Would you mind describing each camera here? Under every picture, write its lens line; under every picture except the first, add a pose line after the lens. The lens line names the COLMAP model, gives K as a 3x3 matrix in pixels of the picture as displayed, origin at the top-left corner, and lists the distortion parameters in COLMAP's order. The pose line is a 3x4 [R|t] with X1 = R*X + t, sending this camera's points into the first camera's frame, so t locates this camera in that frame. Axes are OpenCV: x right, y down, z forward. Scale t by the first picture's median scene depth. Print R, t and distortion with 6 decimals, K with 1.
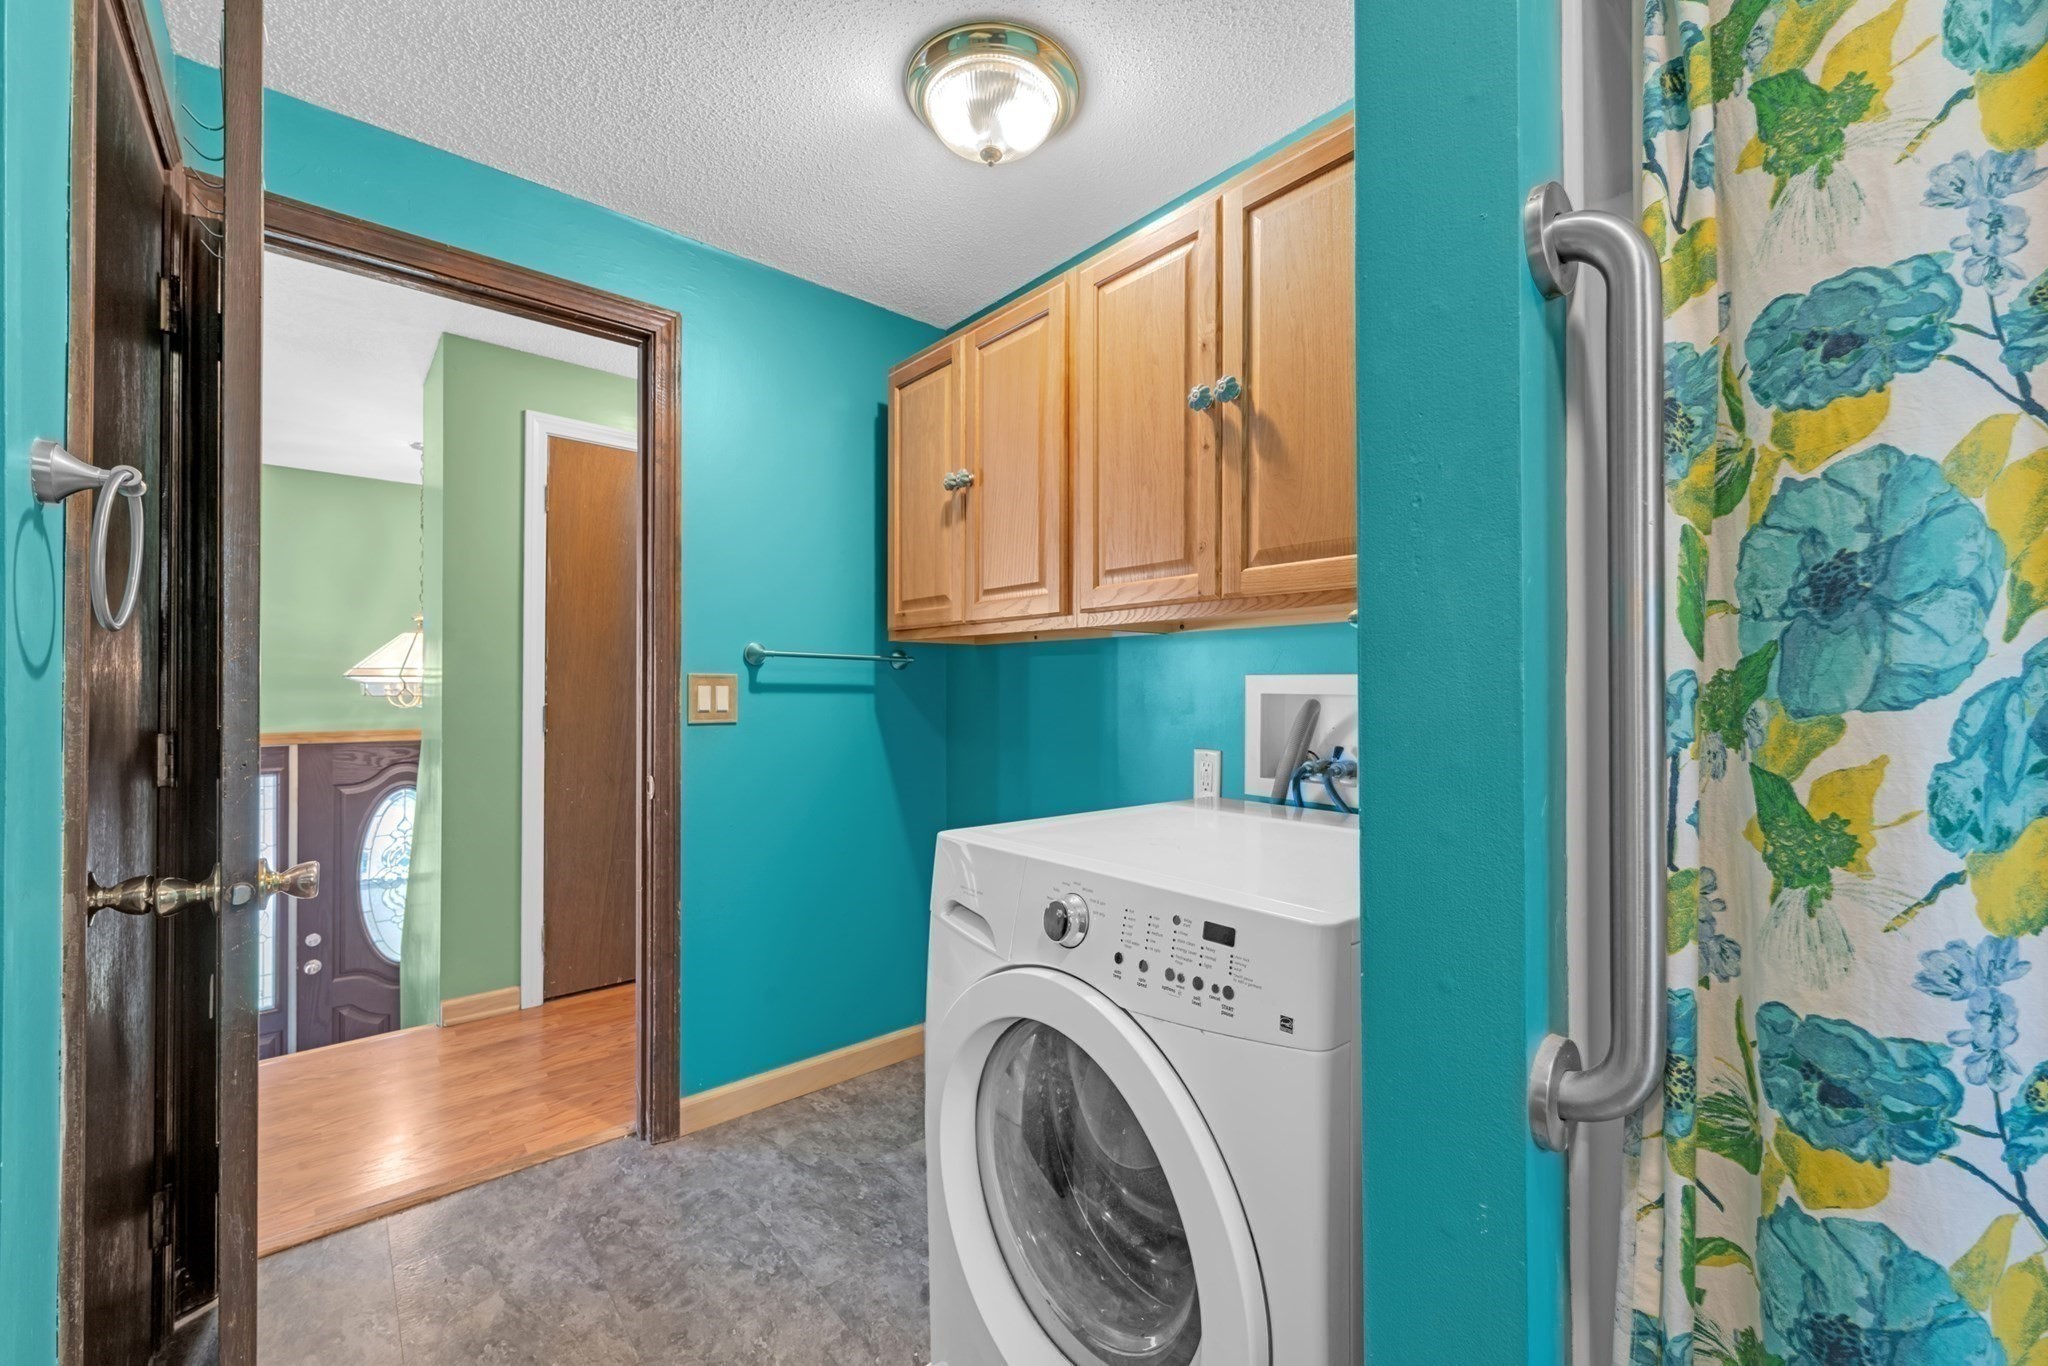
lens RADIAL K [[811.8, 0, 1027.8], [0, 811.8, 686.0], [0, 0, 1]] dist [-0.000268, -0.000091]
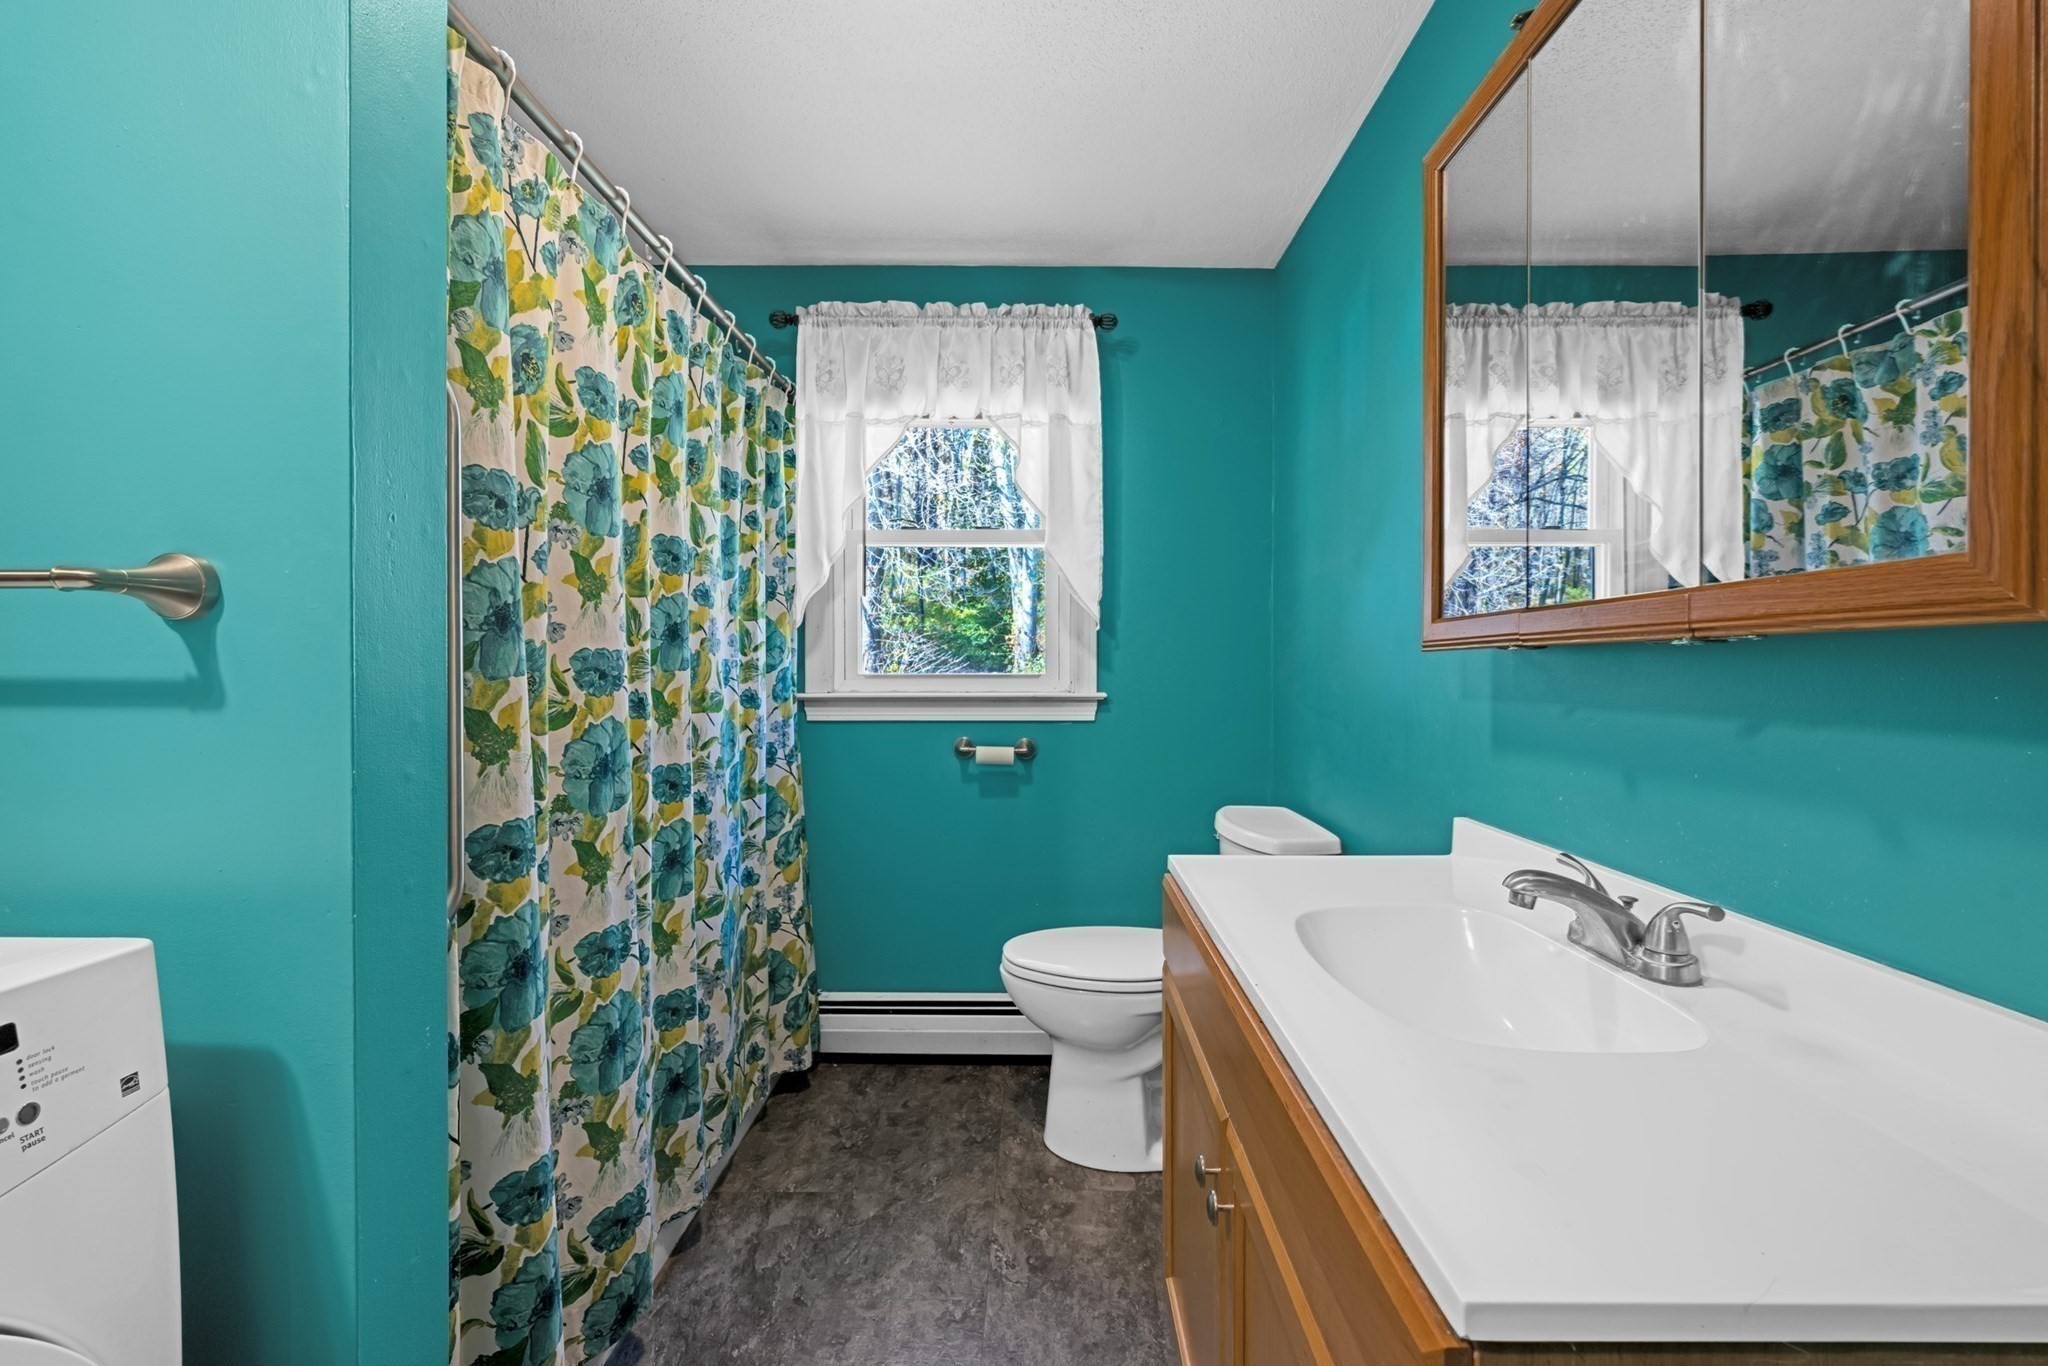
lens RADIAL K [[843.9, 0, 1031.6], [0, 843.9, 678.4], [0, 0, 1]] dist [-0.000225, -0.000117]
pose [[-0.747289, -0.008014, 0.664451, -1.468154], [-0.004204, 0.999964, 0.007333, 0.012796], [-0.664486, 0.002687, -0.747296, 1.696378]]
